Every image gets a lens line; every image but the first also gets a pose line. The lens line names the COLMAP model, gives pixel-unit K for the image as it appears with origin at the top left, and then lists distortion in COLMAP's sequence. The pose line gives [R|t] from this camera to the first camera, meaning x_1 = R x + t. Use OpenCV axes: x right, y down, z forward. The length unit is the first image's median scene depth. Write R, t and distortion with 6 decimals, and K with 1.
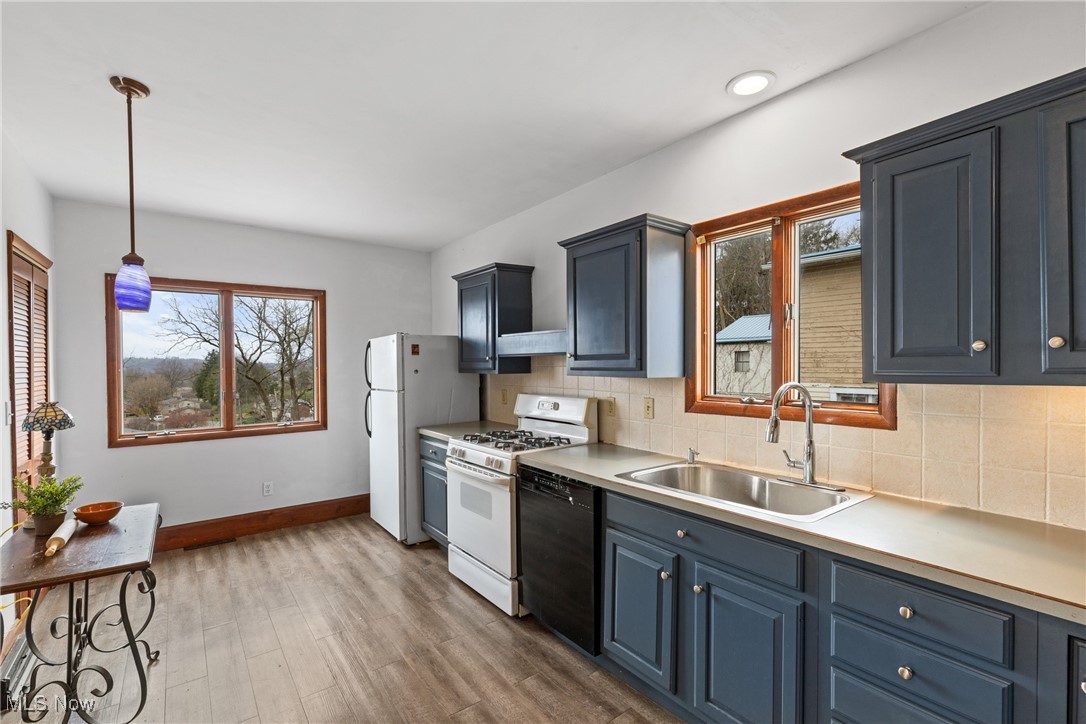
lens RADIAL K [[484.4, 0, 545.1], [0, 484.4, 366.4], [0, 0, 1]] dist [-0.000060, -0.000174]
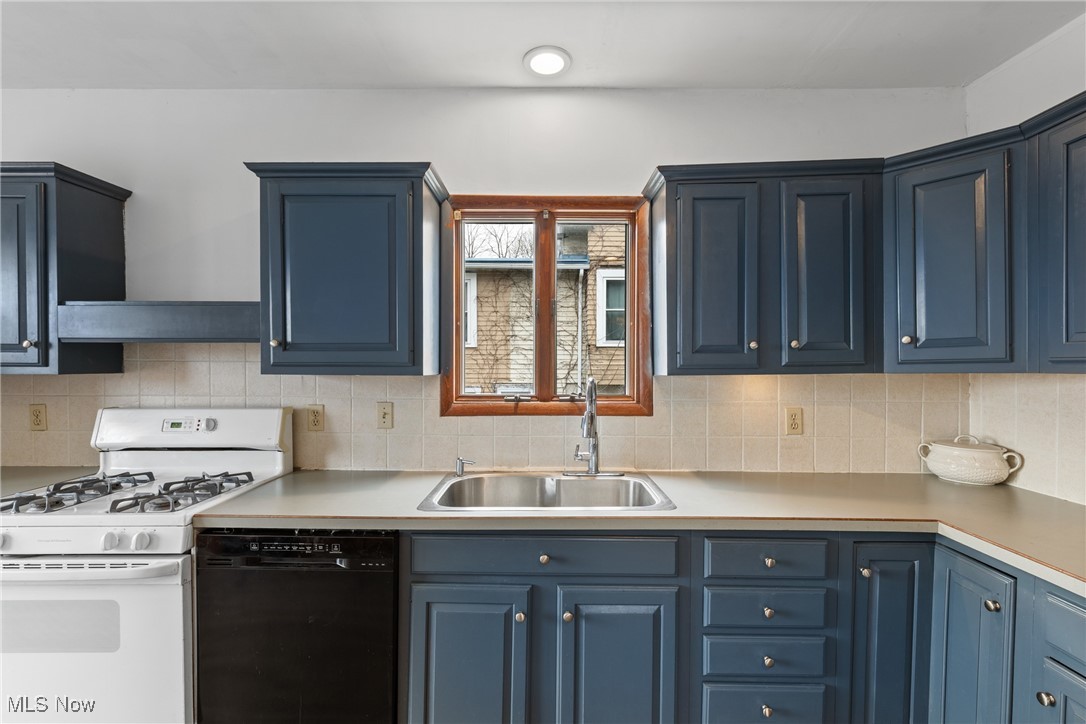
lens RADIAL K [[496.3, 0, 545.9], [0, 496.3, 367.9], [0, 0, 1]] dist [0.001753, -0.000195]
pose [[0.606676, 0.001286, 0.794948, -0.296986], [-0.001335, 0.999999, -0.000598, 0.011832], [-0.794948, -0.000698, 0.606677, 0.354535]]
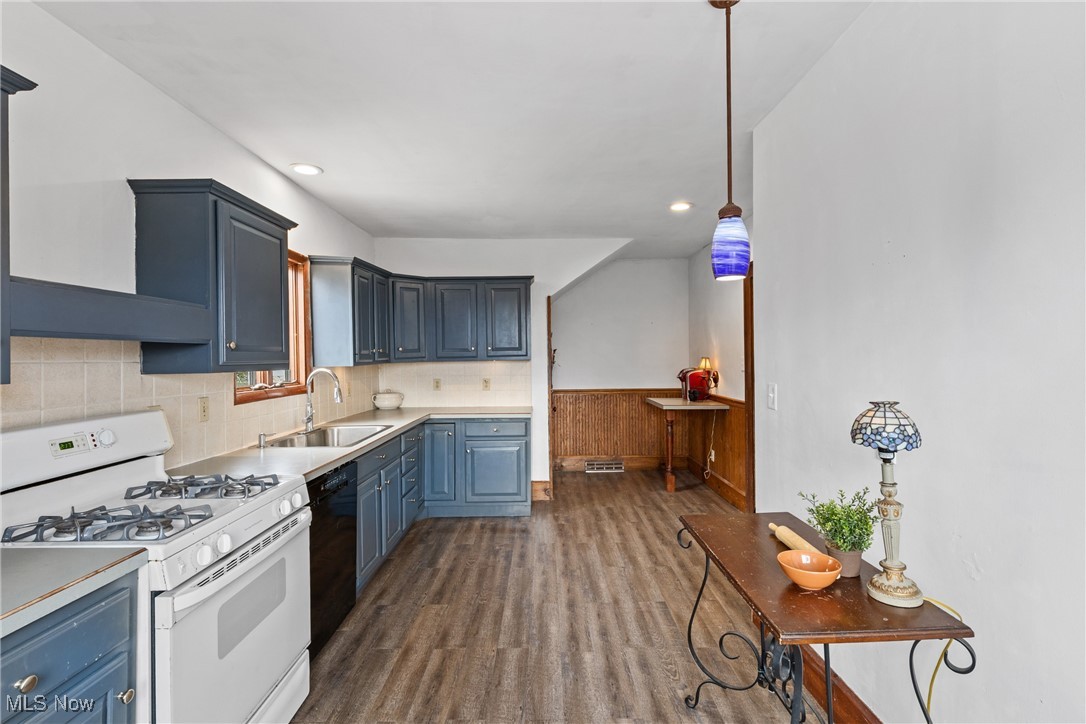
lens RADIAL K [[496.5, 0, 544.5], [0, 496.5, 355.2], [0, 0, 1]] dist [0.001365, -0.000011]
pose [[-0.797072, 0.019153, 0.603580, -0.907084], [0.022115, 0.999752, -0.002520, 0.006379], [-0.603479, 0.011340, -0.797298, 1.515791]]
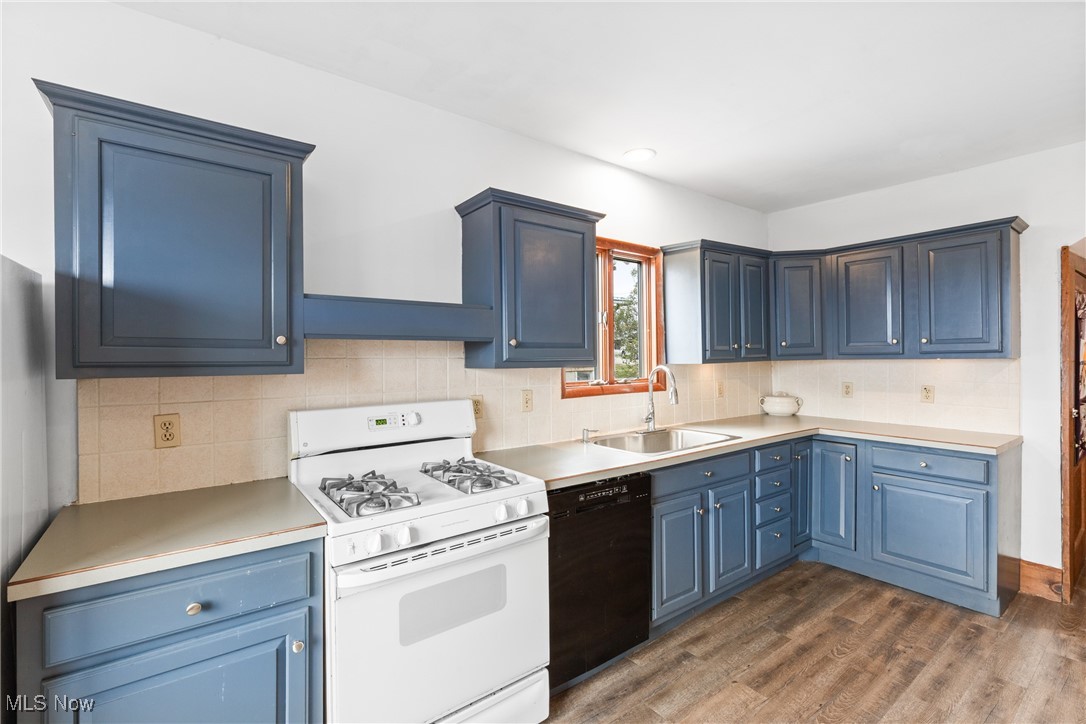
lens RADIAL K [[483.9, 0, 542.7], [0, 483.9, 358.3], [0, 0, 1]] dist [0.000295, -0.000059]
pose [[0.004565, 0.005385, 0.999975, -0.832190], [0.013843, 0.999889, -0.005448, 0.009286], [-0.999894, 0.013867, 0.004490, 1.092692]]
